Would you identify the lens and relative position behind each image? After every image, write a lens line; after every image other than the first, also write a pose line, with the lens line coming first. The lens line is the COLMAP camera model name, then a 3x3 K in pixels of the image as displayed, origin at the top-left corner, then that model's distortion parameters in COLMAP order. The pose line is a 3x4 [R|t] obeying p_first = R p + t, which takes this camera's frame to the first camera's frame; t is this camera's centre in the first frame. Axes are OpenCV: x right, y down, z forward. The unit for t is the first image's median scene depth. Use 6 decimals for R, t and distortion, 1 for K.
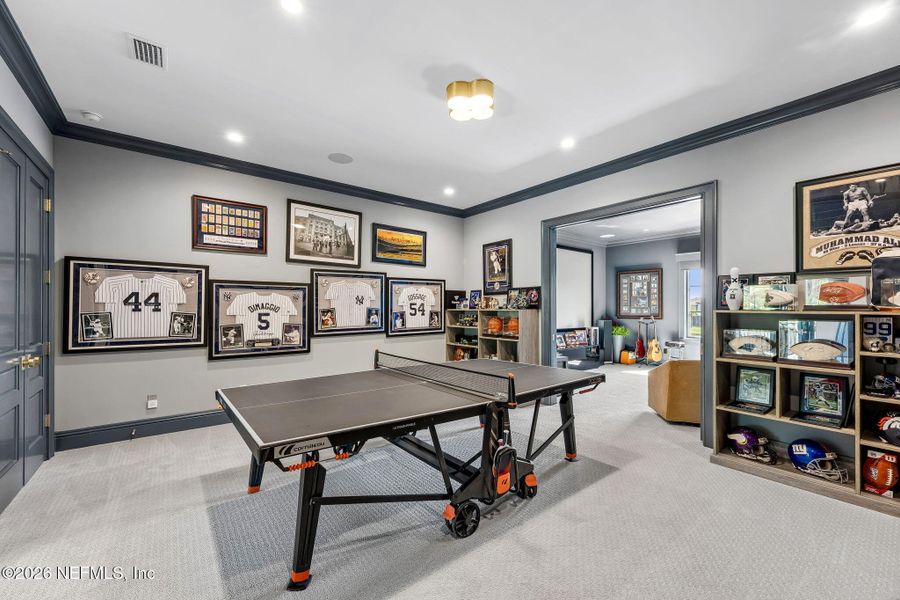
lens RADIAL K [[363.8, 0, 452.3], [0, 363.8, 305.3], [0, 0, 1]] dist [-0.000380, -0.000646]
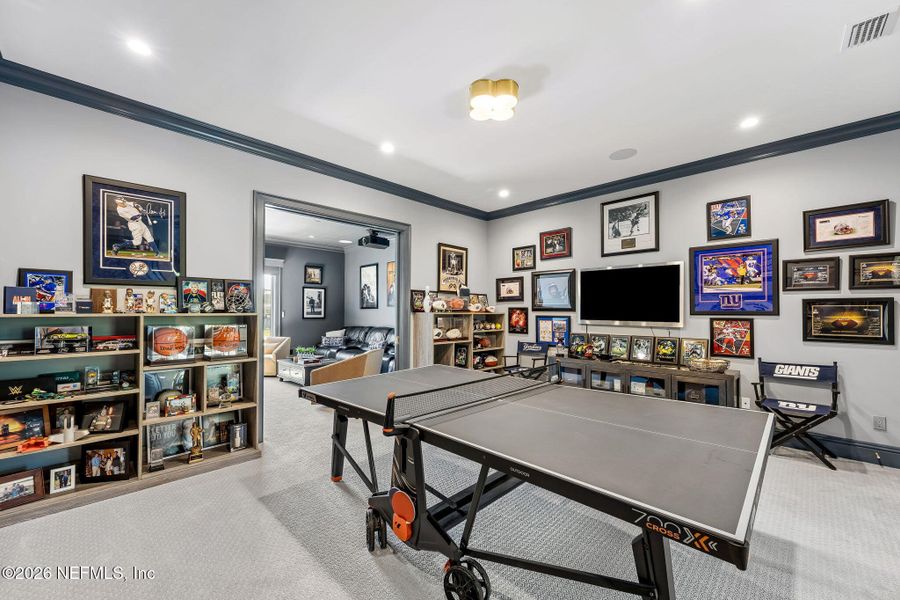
lens RADIAL K [[363.8, 0, 452.5], [0, 363.8, 305.4], [0, 0, 1]] dist [-0.000380, -0.000646]
pose [[-0.144202, 0.015311, 0.989430, -0.496582], [-0.007382, 0.999836, -0.016548, 0.004770], [-0.989521, -0.009690, -0.144065, 0.680339]]
